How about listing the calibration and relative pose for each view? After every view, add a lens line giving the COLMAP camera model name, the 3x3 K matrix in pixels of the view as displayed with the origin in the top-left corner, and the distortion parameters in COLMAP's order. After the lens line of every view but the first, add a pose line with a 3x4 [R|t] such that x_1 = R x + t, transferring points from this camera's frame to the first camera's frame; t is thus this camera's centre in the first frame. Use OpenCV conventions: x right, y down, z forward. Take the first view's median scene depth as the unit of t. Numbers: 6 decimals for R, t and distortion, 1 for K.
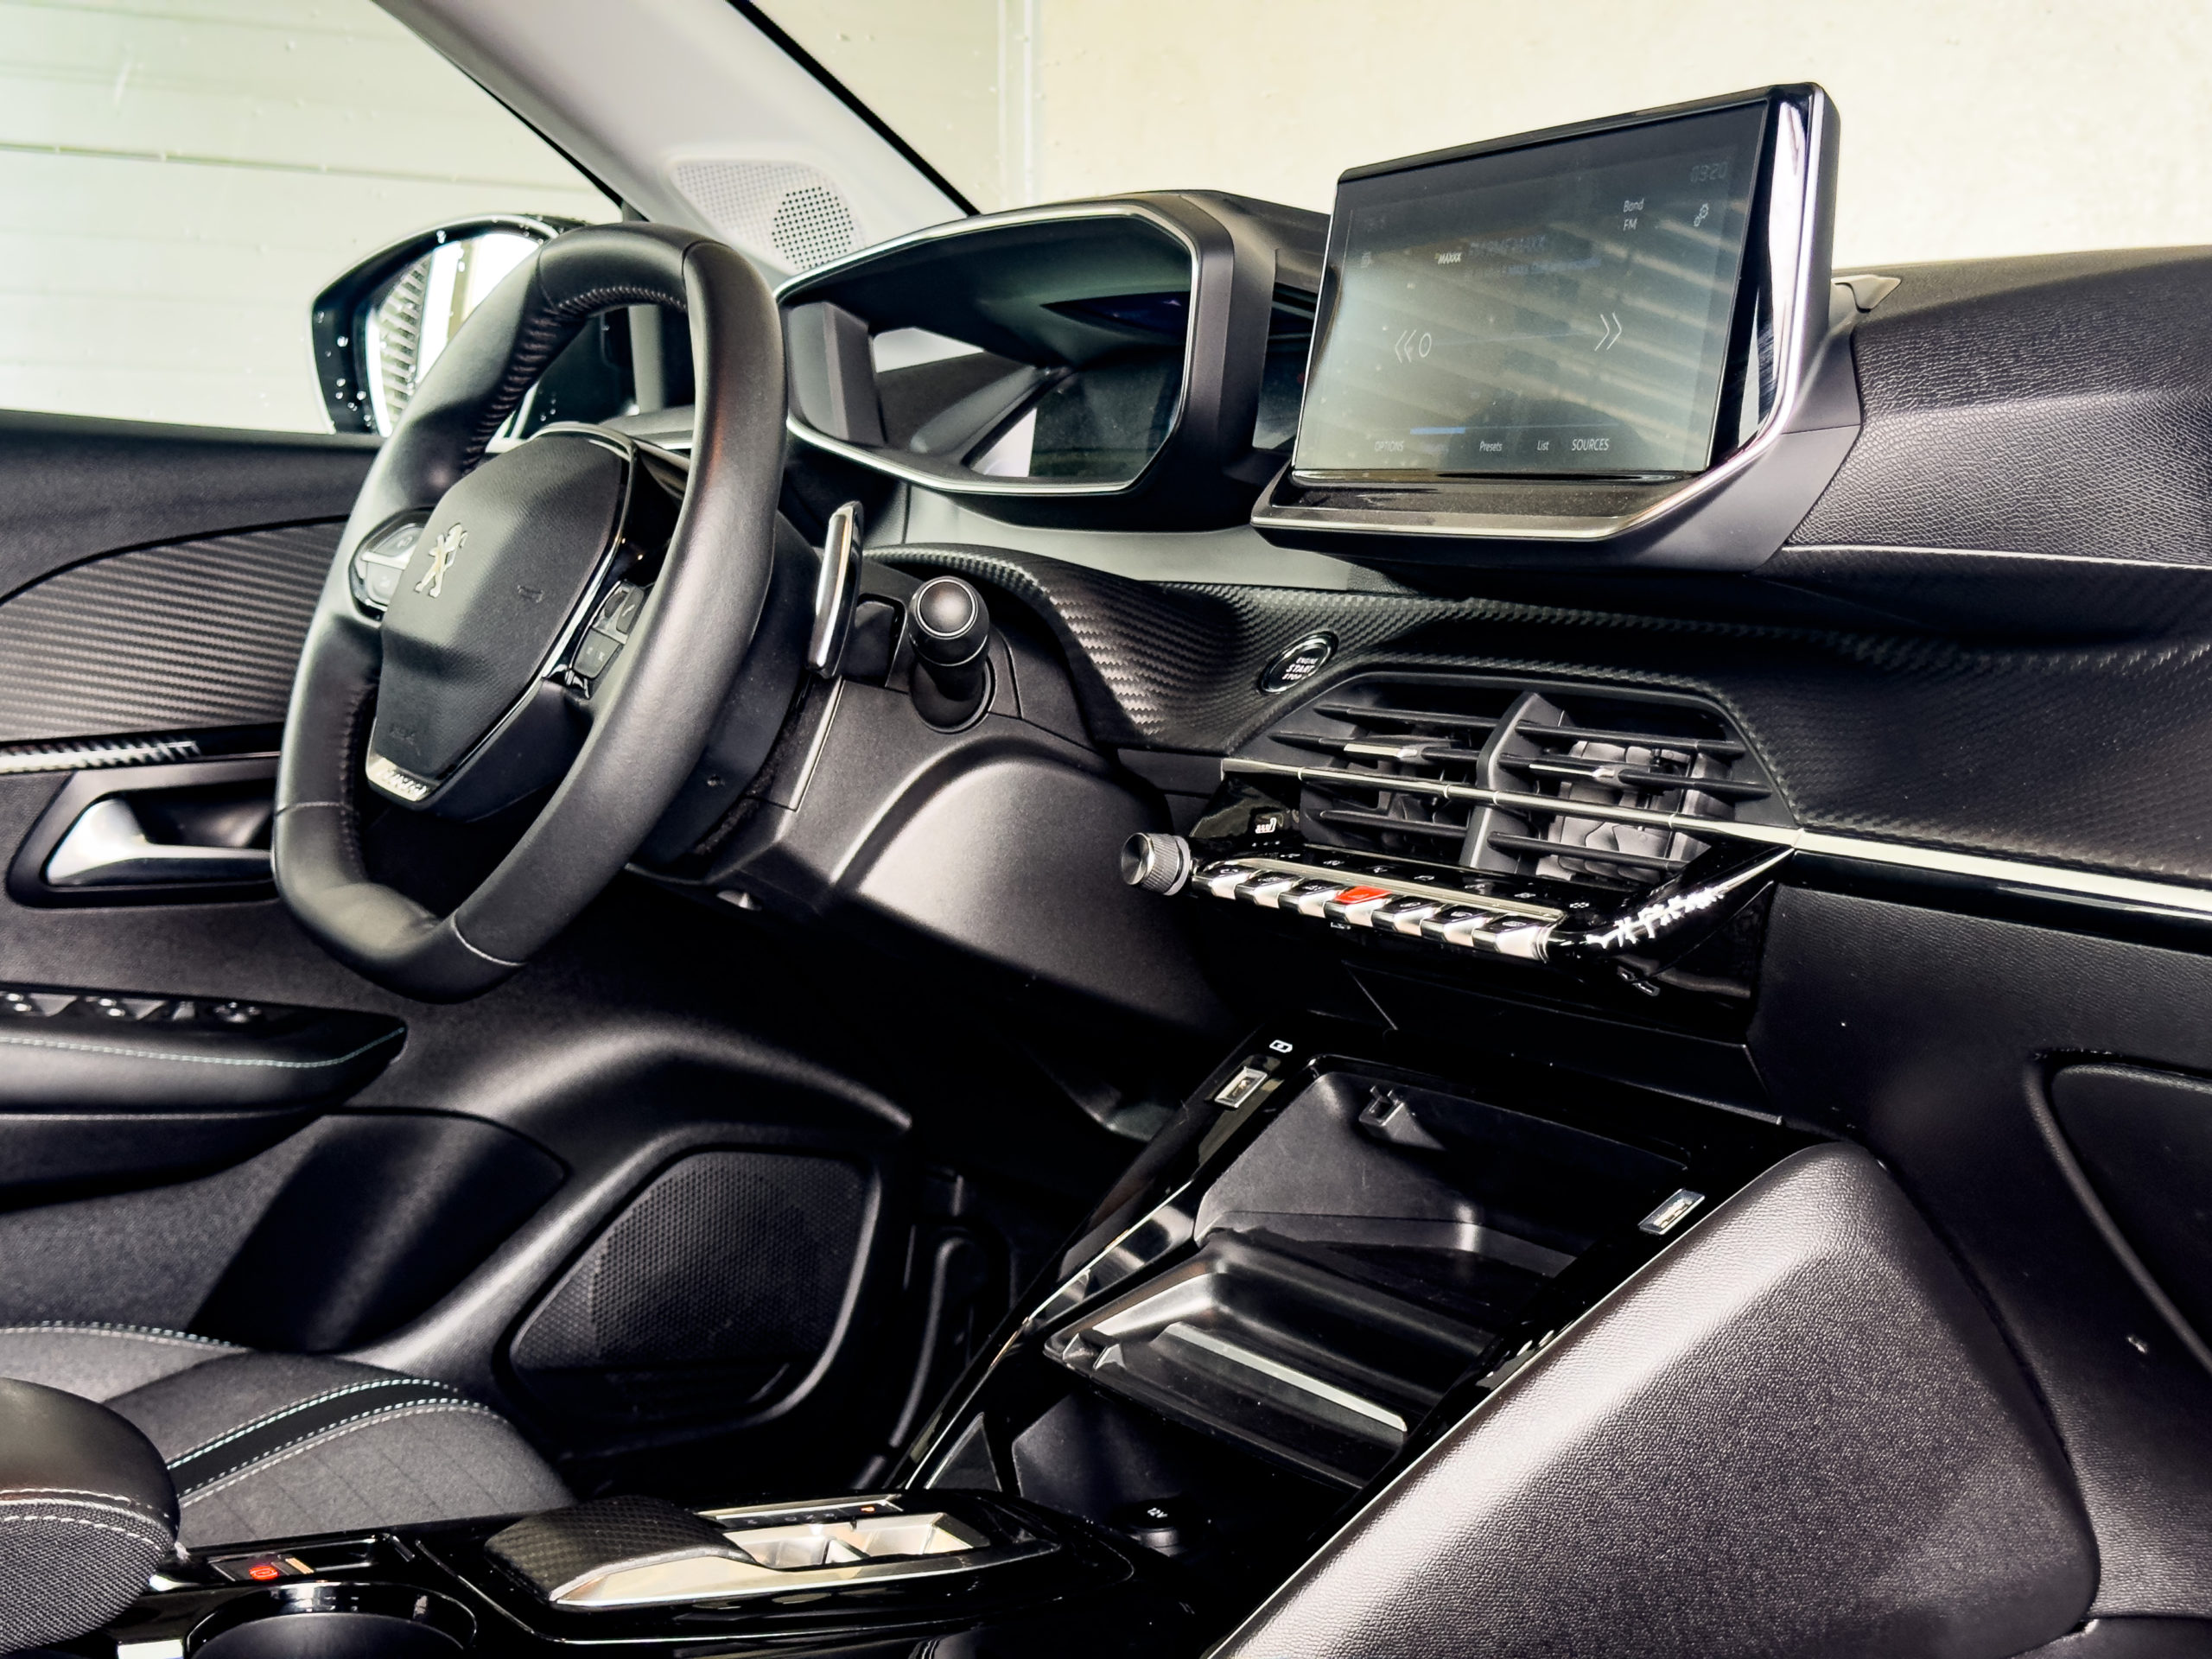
lens RADIAL K [[3078.6, 0, 1111.5], [0, 3078.6, 835.7], [0, 0, 1]] dist [0.095907, 0.000000]
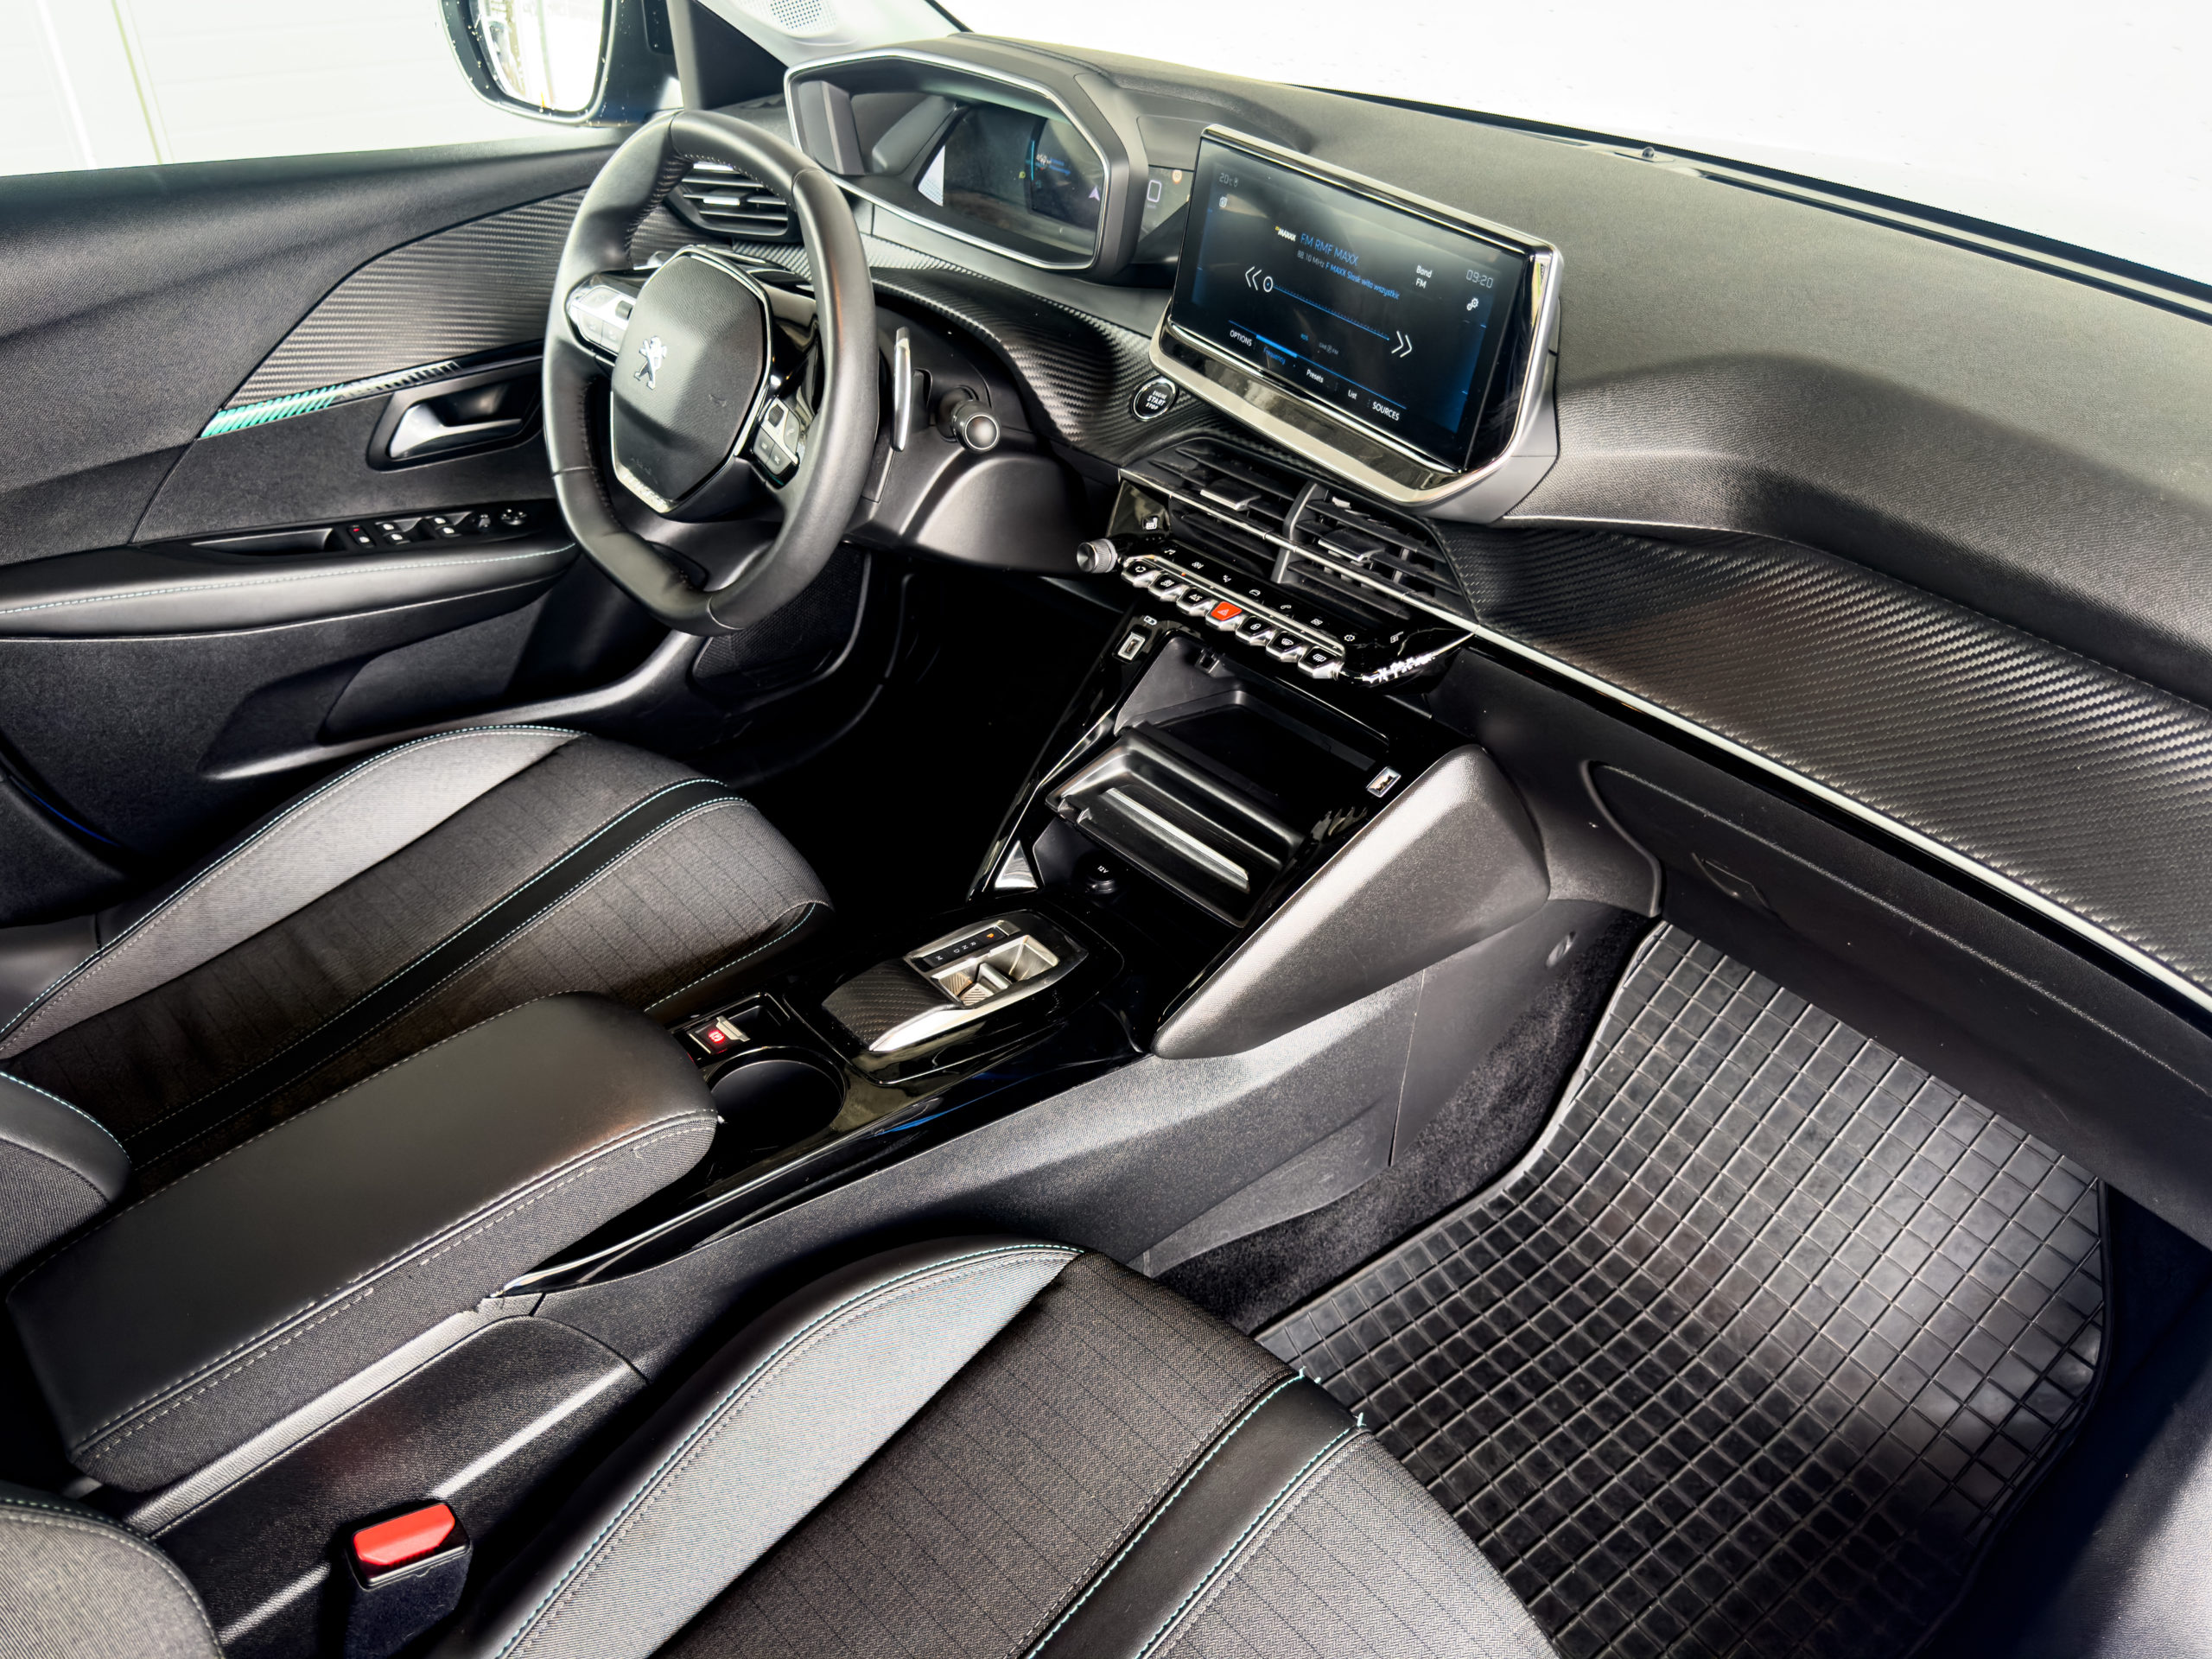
lens RADIAL K [[1545.9, 0, 1102.6], [0, 1545.9, 815.8], [0, 0, 1]] dist [0.059233, -0.007722]
pose [[0.986301, -0.080628, 0.143909, -0.122477], [0.001667, 0.877234, 0.480060, -0.287335], [-0.164948, -0.473244, 0.865351, 0.123540]]
